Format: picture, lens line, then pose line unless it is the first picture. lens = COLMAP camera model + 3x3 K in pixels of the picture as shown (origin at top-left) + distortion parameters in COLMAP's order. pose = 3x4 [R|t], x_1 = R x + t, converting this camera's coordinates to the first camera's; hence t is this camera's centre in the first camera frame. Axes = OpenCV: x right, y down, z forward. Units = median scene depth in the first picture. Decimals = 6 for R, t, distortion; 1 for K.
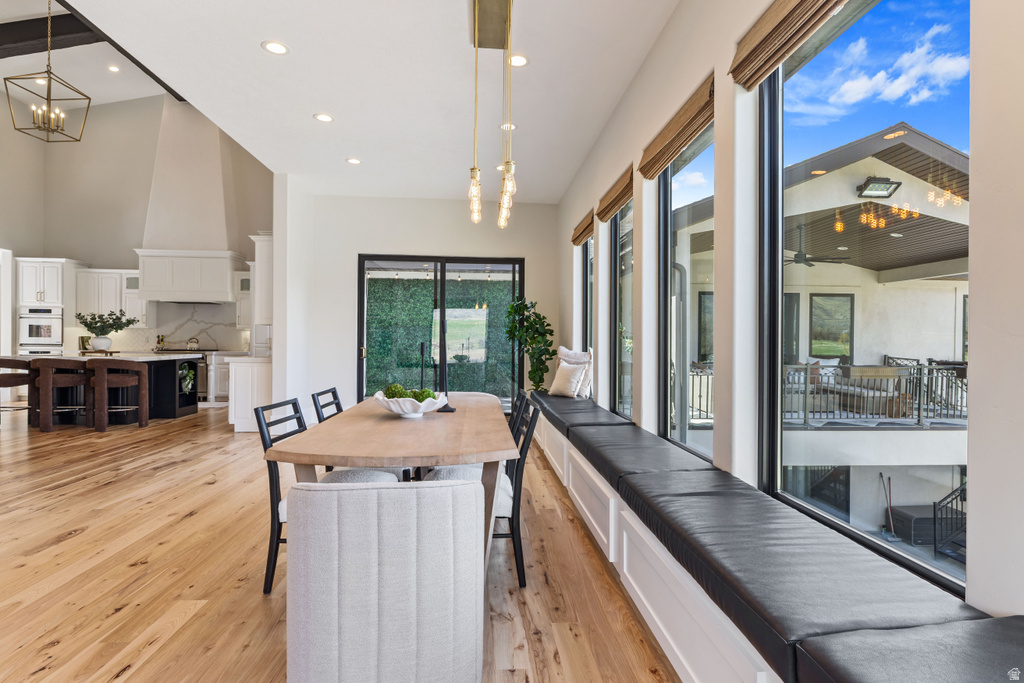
lens RADIAL K [[548.9, 0, 512.0], [0, 548.9, 341.5], [0, 0, 1]] dist [-0.001022, -0.000475]
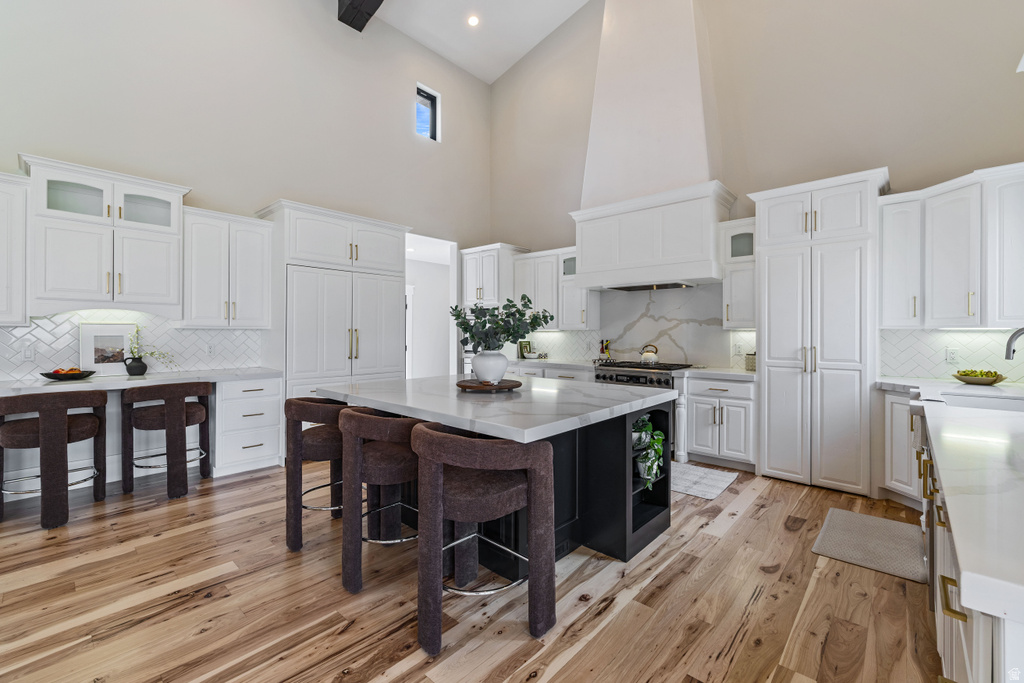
lens RADIAL K [[432.3, 0, 515.9], [0, 432.3, 335.7], [0, 0, 1]] dist [0.001188, 0.000173]
pose [[0.699945, -0.004018, -0.714185, -0.358699], [0.005510, 0.999985, -0.000227, -0.018258], [0.714175, -0.003776, 0.699957, 0.584304]]
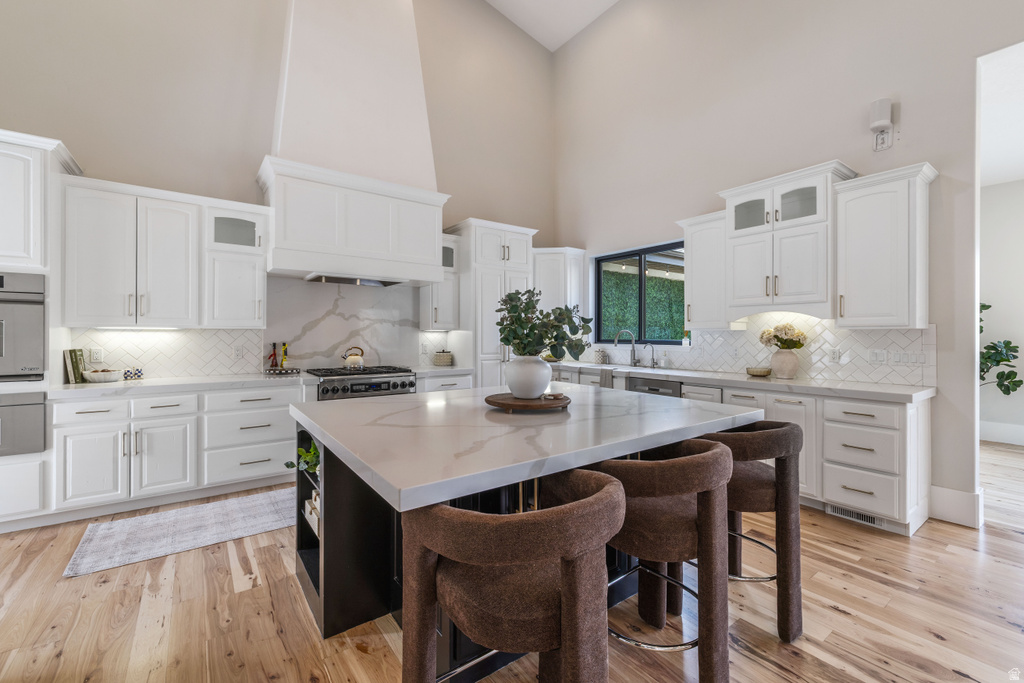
lens RADIAL K [[432.3, 0, 515.9], [0, 432.3, 335.7], [0, 0, 1]] dist [0.001188, 0.000173]
pose [[0.837239, -0.008687, 0.546768, -0.720278], [0.002531, 0.999925, 0.012012, -0.023416], [-0.546831, -0.008673, 0.837198, 0.589533]]
